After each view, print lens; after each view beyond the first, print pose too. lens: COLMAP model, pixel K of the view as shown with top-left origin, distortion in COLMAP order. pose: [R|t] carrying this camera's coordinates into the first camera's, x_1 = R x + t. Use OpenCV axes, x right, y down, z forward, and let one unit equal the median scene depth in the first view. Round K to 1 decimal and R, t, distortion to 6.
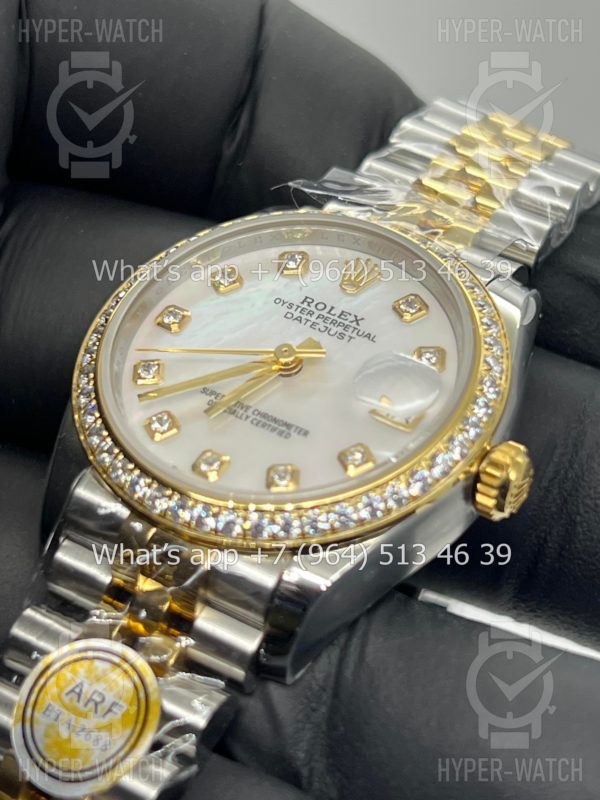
lens RADIAL K [[1845.7, 0, 300.1], [0, 1845.7, 398.9], [0, 0, 1]] dist [0.278413, 0.000000]
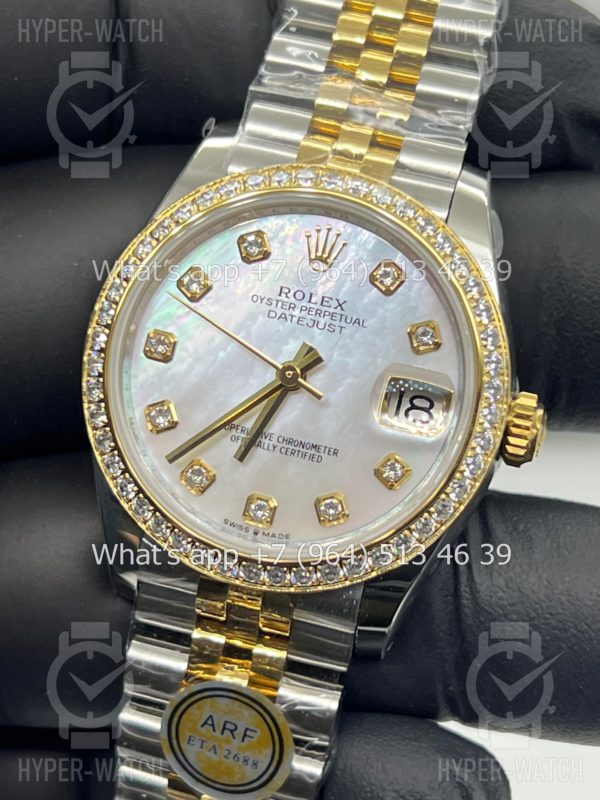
lens RADIAL K [[1845.7, 0, 294.2], [0, 1845.7, 398.7], [0, 0, 1]] dist [0.278413, 0.000000]
pose [[0.949812, -0.312313, 0.017837, -0.027506], [0.251376, 0.795942, 0.550714, -0.570741], [-0.186192, -0.518591, 0.834503, 0.136876]]
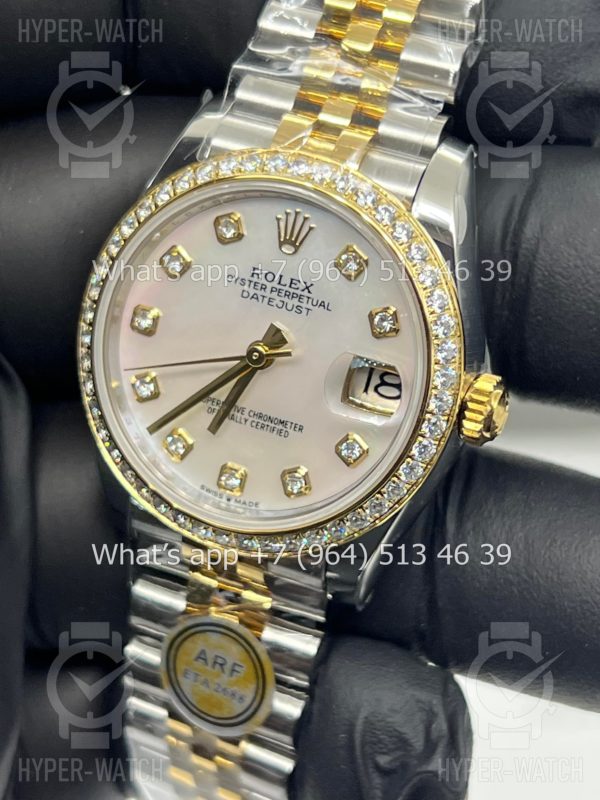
lens RADIAL K [[1845.7, 0, 282.2], [0, 1845.7, 411.9], [0, 0, 1]] dist [0.278413, 0.000000]
pose [[0.931327, -0.276870, -0.236587, 0.248866], [0.364127, 0.696335, 0.618489, -0.654532], [-0.006498, -0.662163, 0.749331, 0.169894]]
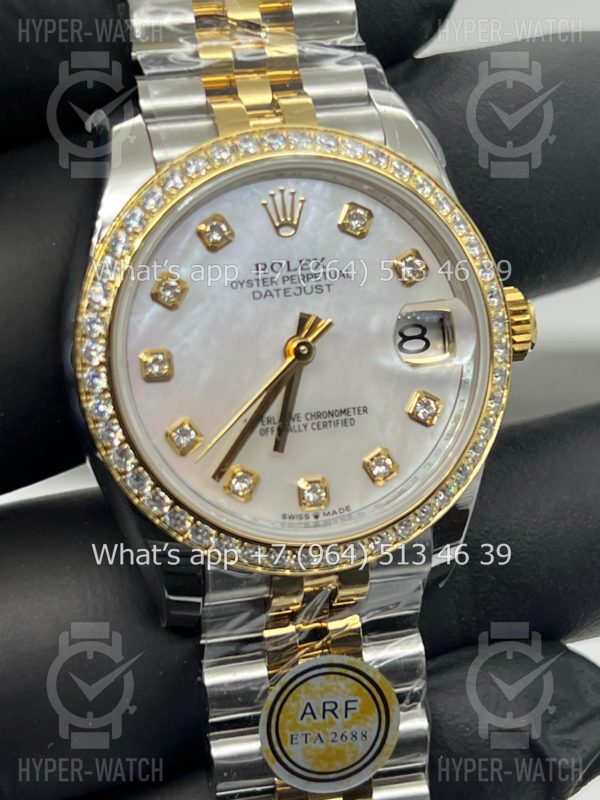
lens RADIAL K [[1845.7, 0, 306.7], [0, 1845.7, 402.9], [0, 0, 1]] dist [0.278413, 0.000000]
pose [[0.743990, -0.616231, 0.258336, -0.272658], [0.277987, 0.637026, 0.718972, -0.701806], [-0.607620, -0.463094, 0.645246, 0.349941]]
